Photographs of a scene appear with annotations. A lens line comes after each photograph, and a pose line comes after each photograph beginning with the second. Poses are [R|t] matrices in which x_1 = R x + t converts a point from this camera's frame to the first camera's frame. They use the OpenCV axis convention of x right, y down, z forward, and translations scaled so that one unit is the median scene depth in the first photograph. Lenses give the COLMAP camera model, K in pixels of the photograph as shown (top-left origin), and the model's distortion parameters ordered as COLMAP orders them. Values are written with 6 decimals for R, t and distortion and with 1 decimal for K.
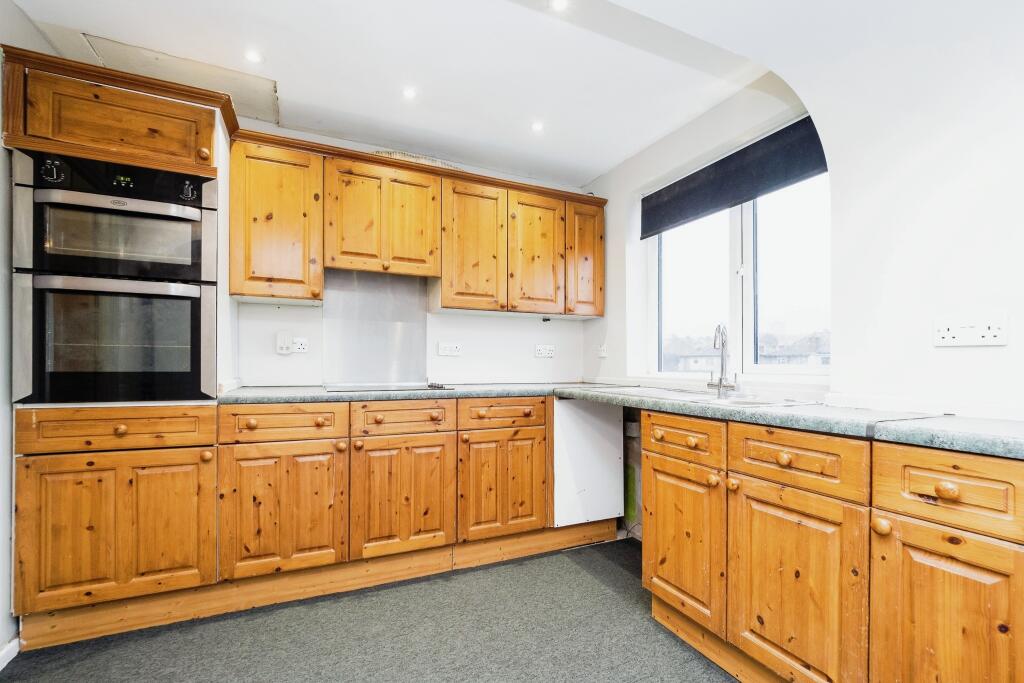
lens RADIAL K [[447.3, 0, 510.0], [0, 447.3, 359.8], [0, 0, 1]] dist [0.003539, -0.000013]
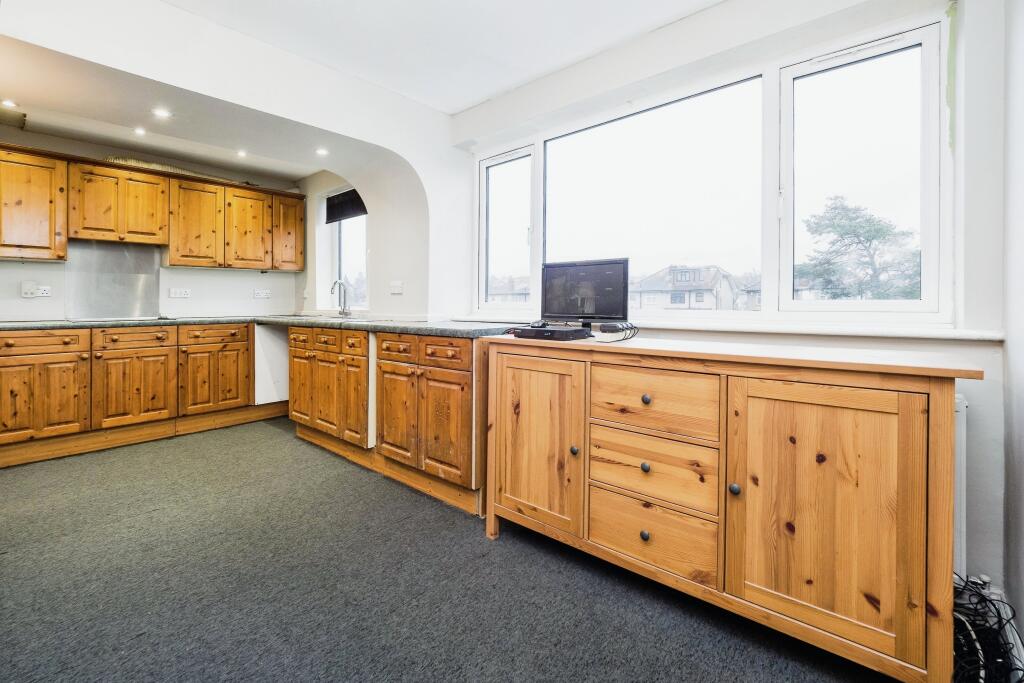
lens RADIAL K [[458.1, 0, 510.1], [0, 458.1, 295.3], [0, 0, 1]] dist [-0.001715, 0.001658]
pose [[0.916763, -0.002551, 0.399424, 0.306866], [0.005443, 0.999967, -0.006106, -0.002551], [-0.399395, 0.007772, 0.916746, -0.936558]]
